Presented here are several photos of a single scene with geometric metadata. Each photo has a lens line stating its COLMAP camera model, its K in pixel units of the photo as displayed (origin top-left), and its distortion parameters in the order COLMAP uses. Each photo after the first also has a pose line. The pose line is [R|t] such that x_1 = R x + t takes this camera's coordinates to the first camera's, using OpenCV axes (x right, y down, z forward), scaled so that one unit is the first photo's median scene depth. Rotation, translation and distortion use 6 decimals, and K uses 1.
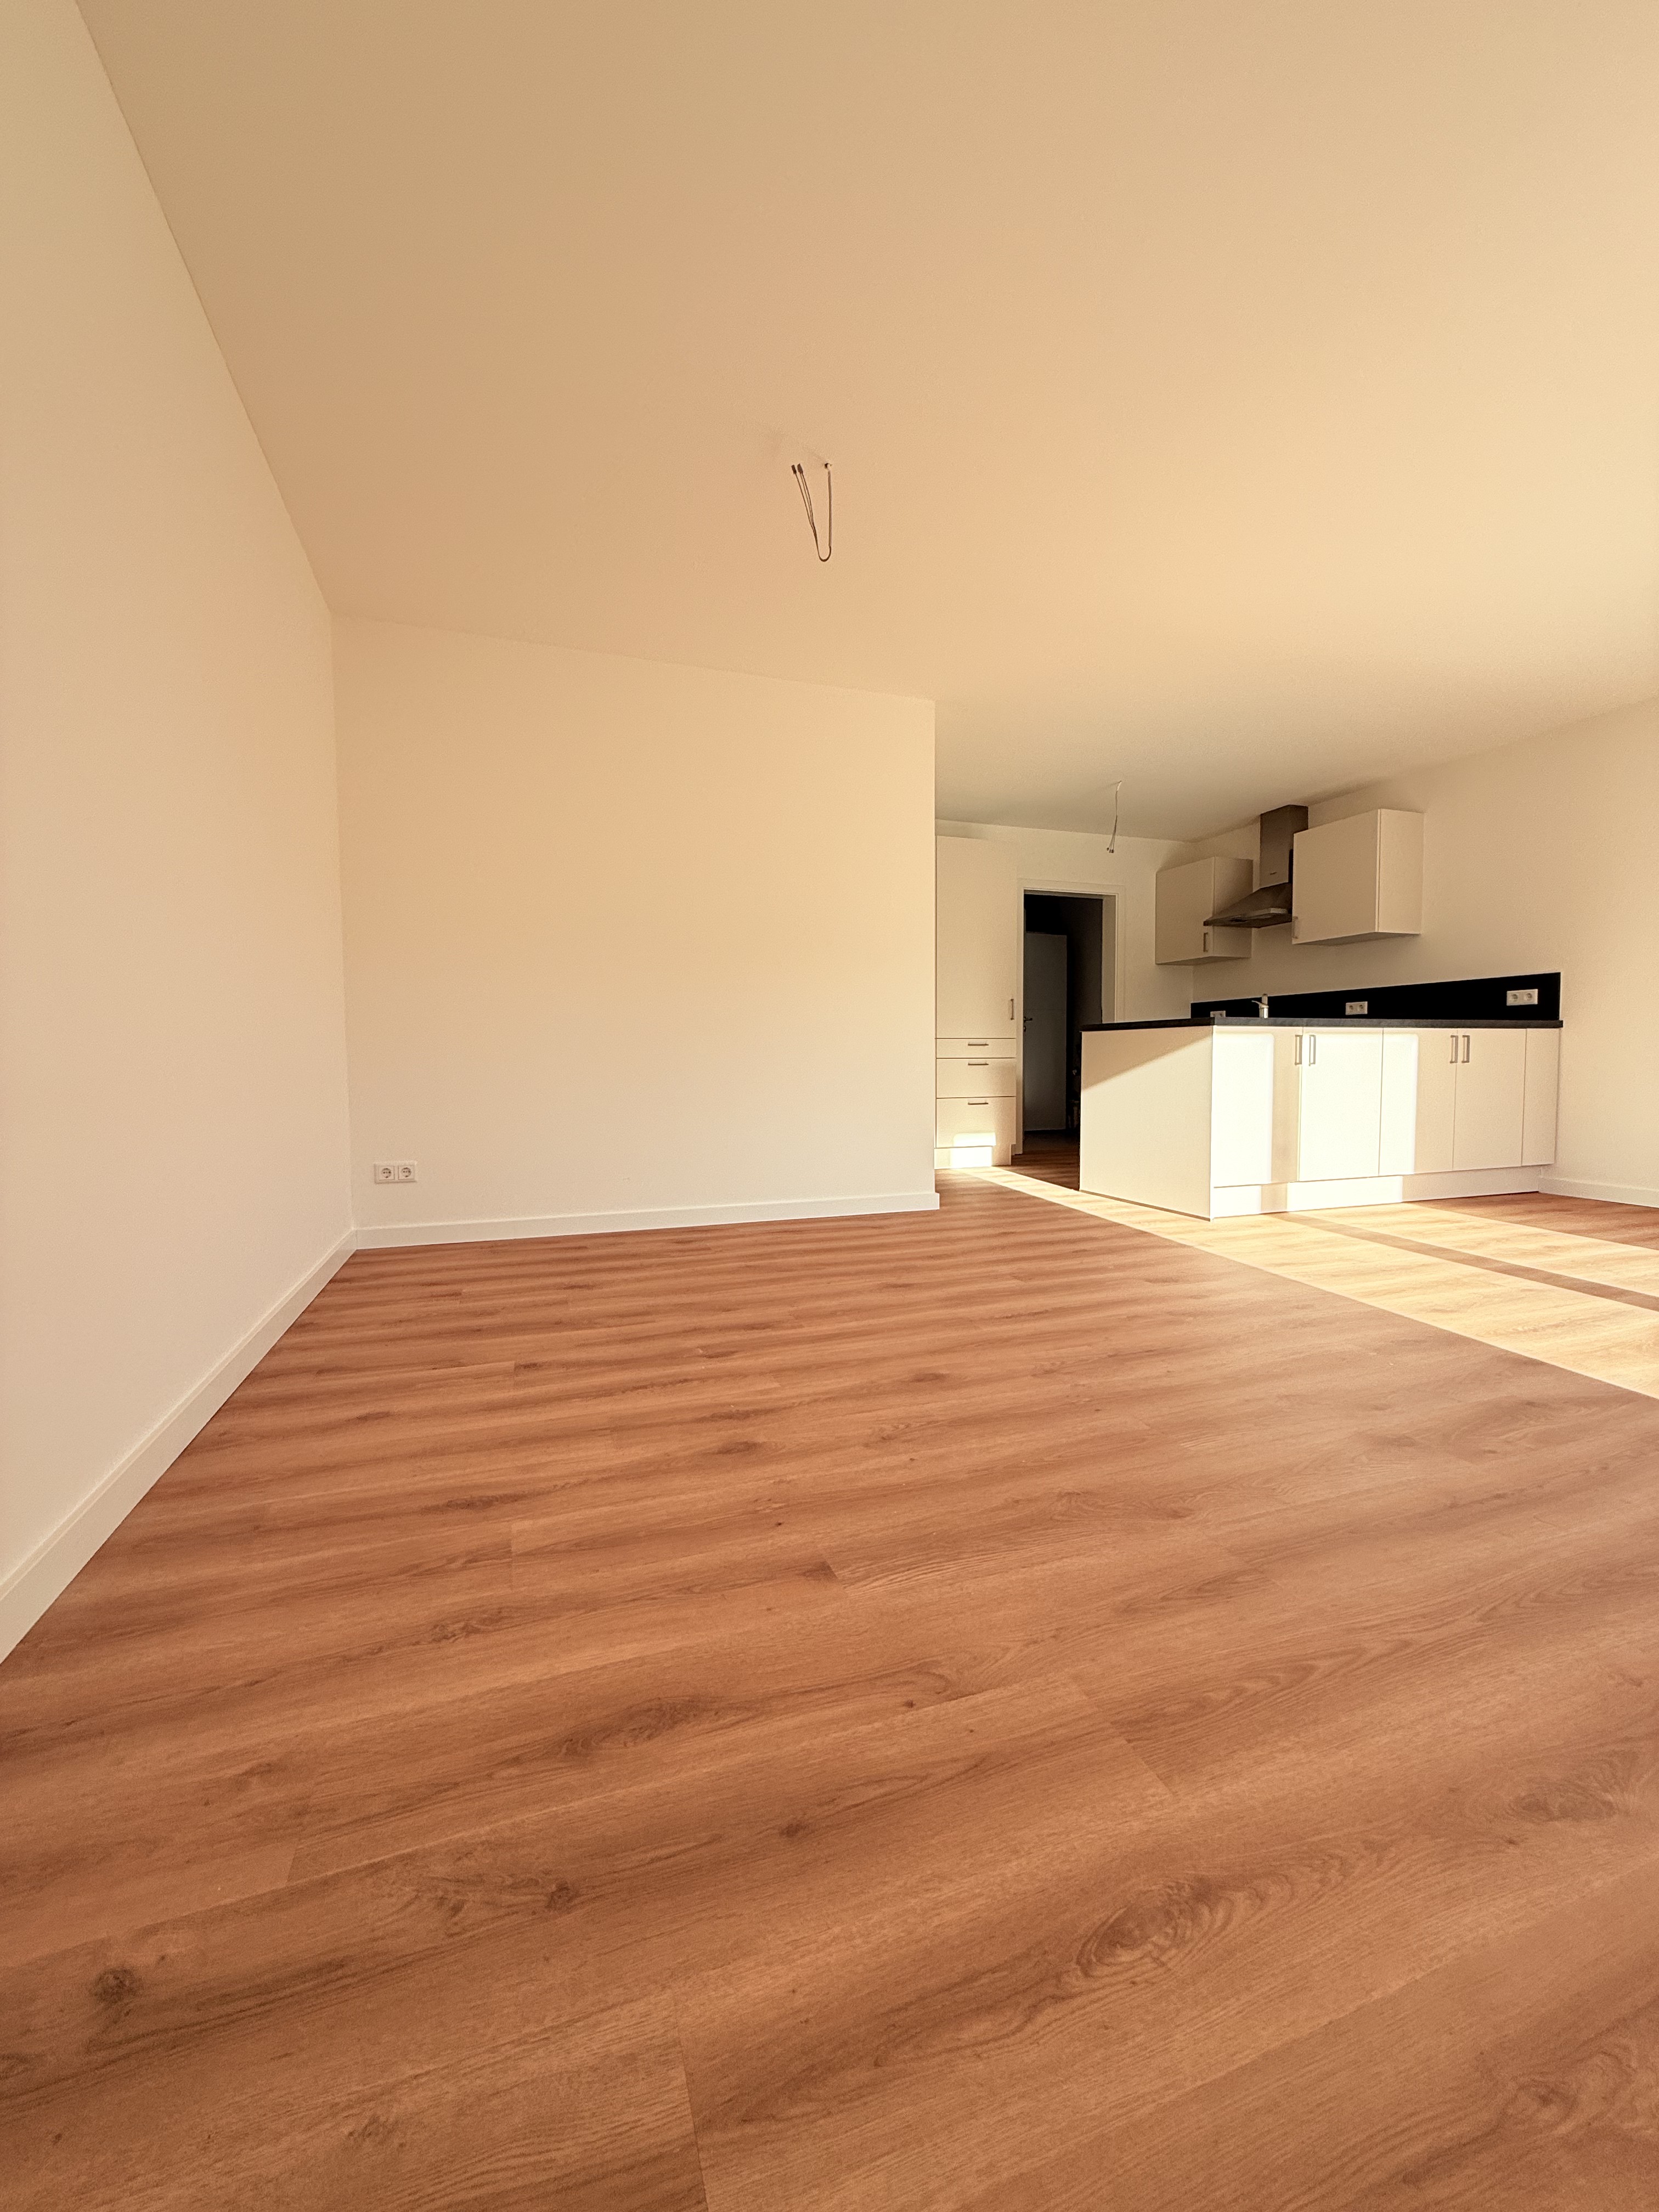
lens RADIAL K [[886.9, 0, 829.5], [0, 886.9, 1106.0], [0, 0, 1]] dist [0.000162, 0.000412]
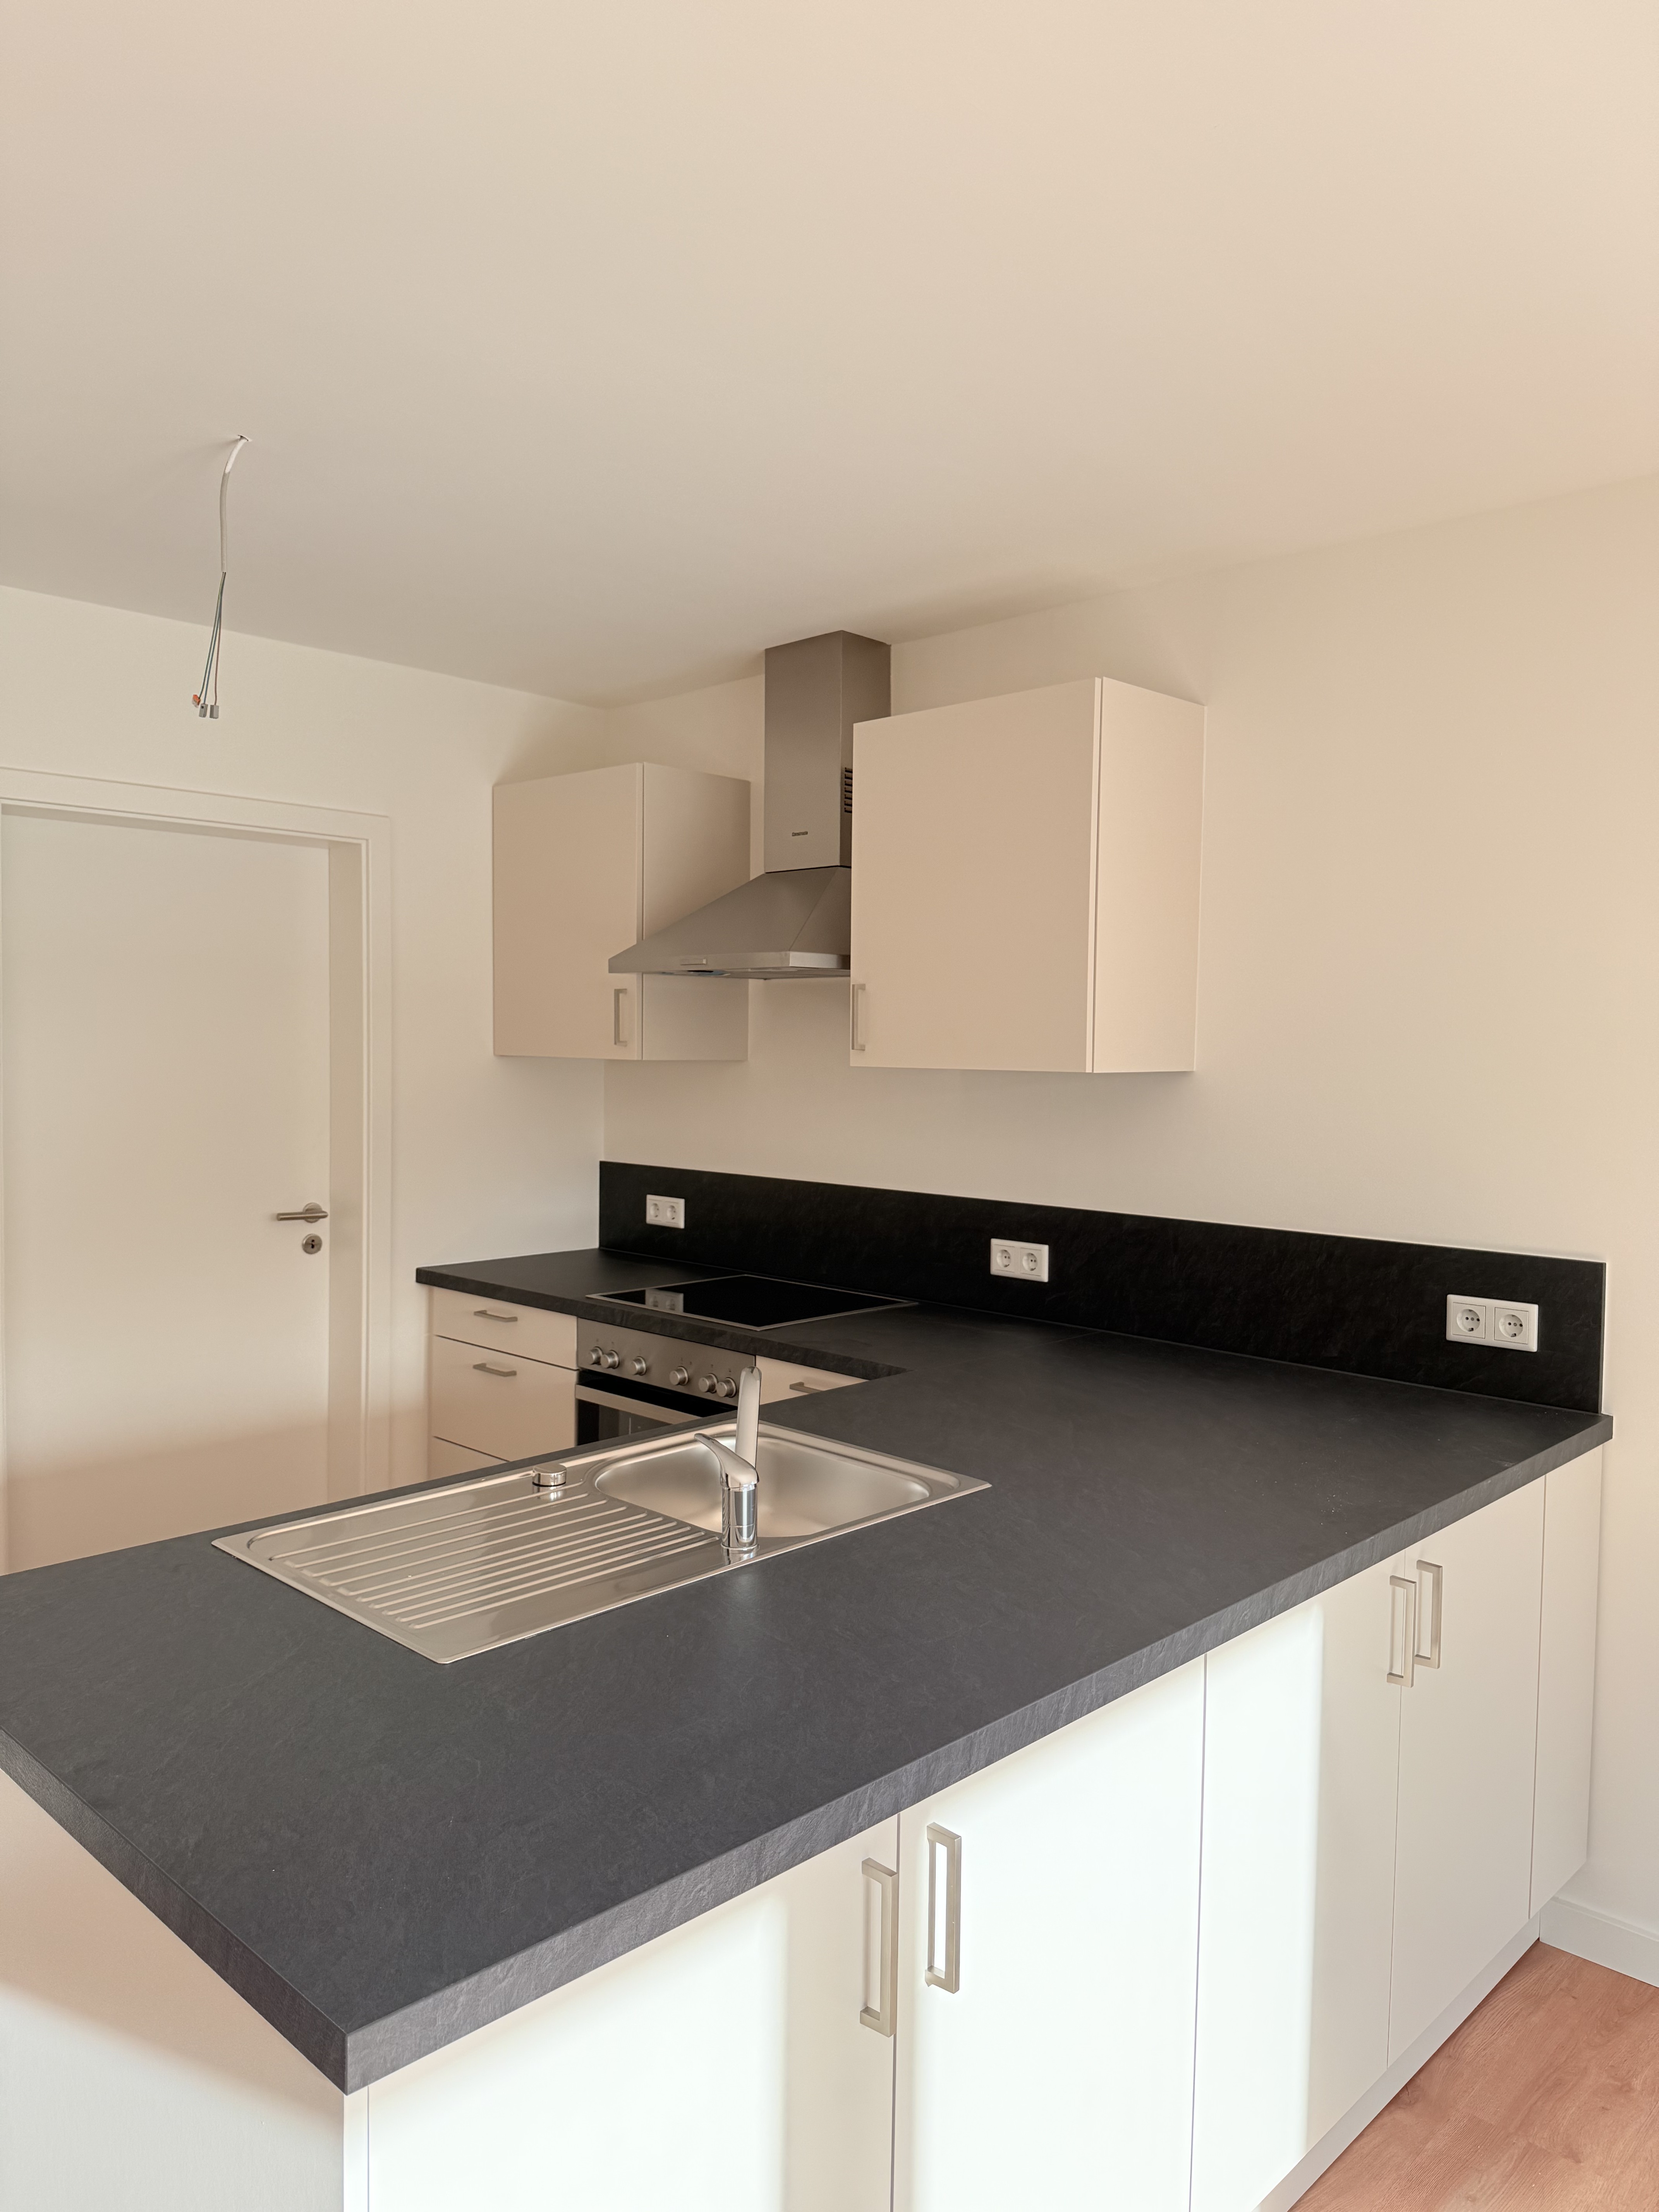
lens RADIAL K [[1554.4, 0, 829.5], [0, 1554.4, 1106.0], [0, 0, 1]] dist [0.041721, -0.000436]
pose [[0.896597, -0.004263, 0.442827, 0.258981], [0.007246, 0.999961, -0.005045, -0.161139], [-0.442788, 0.007732, 0.896593, 0.487197]]
